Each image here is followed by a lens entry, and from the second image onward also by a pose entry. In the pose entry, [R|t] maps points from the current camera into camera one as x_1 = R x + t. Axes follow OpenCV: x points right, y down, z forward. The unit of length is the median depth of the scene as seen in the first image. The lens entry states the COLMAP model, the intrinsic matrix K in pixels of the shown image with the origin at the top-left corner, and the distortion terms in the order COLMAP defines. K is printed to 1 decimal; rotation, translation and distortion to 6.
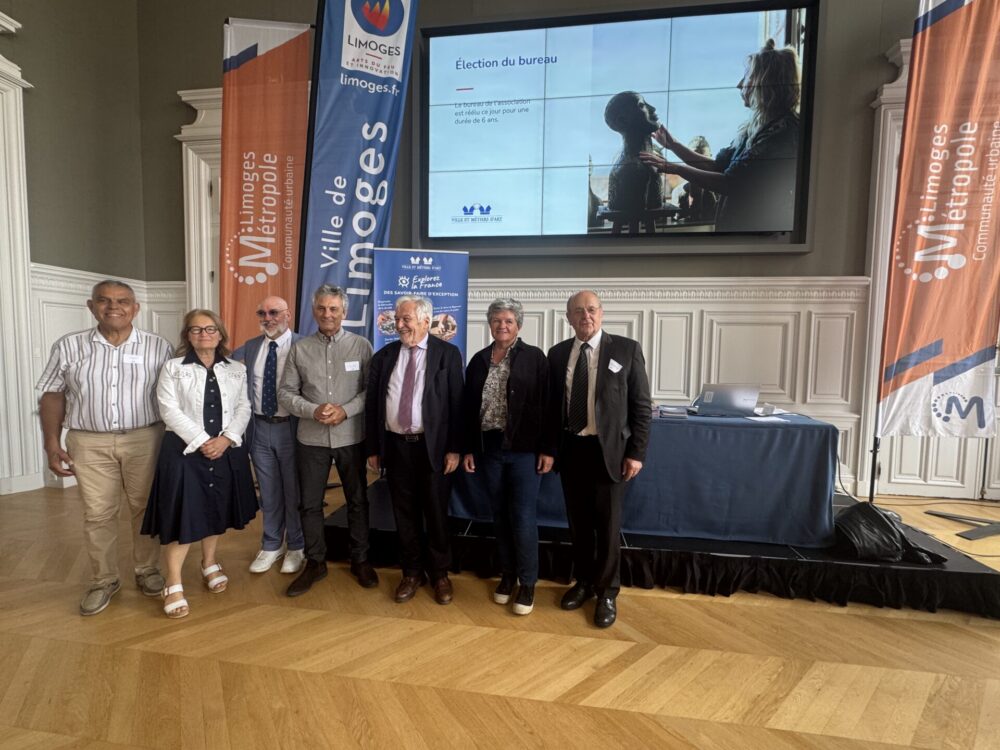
lens RADIAL K [[435.0, 0, 498.0], [0, 435.0, 379.0], [0, 0, 1]] dist [0.003926, 0.000117]
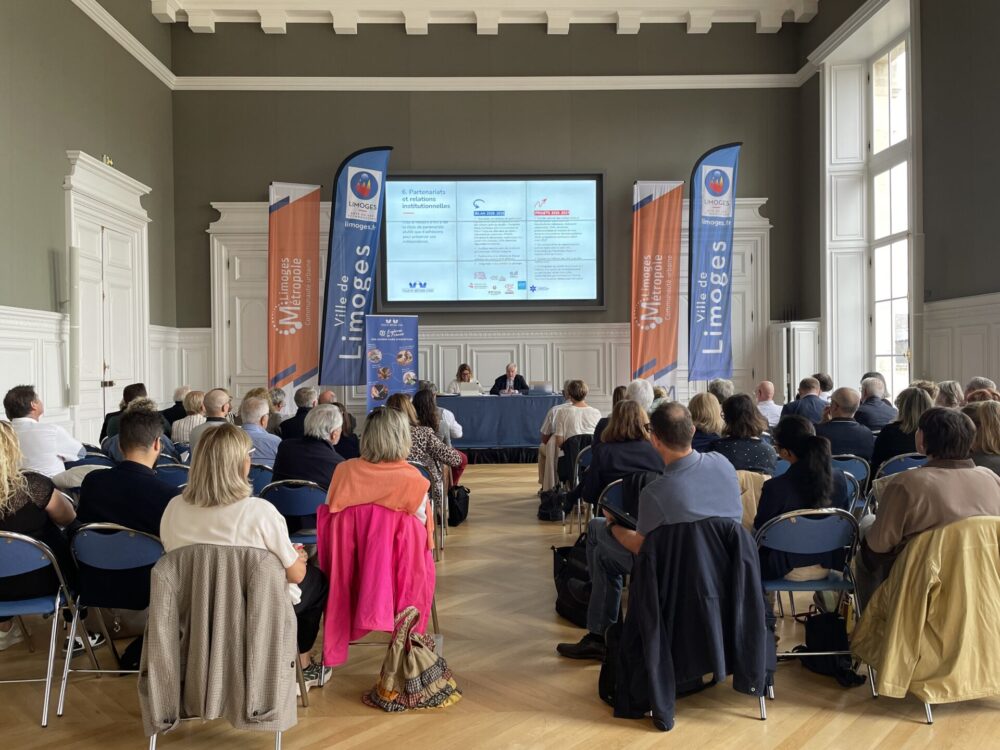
lens RADIAL K [[756.7, 0, 501.4], [0, 756.7, 375.0], [0, 0, 1]] dist [0.005619, 0.000293]
pose [[0.987465, -0.030640, 0.154837, -0.217941], [0.038876, 0.997970, -0.050447, 0.124558], [-0.152977, 0.055834, 0.986651, -2.127758]]
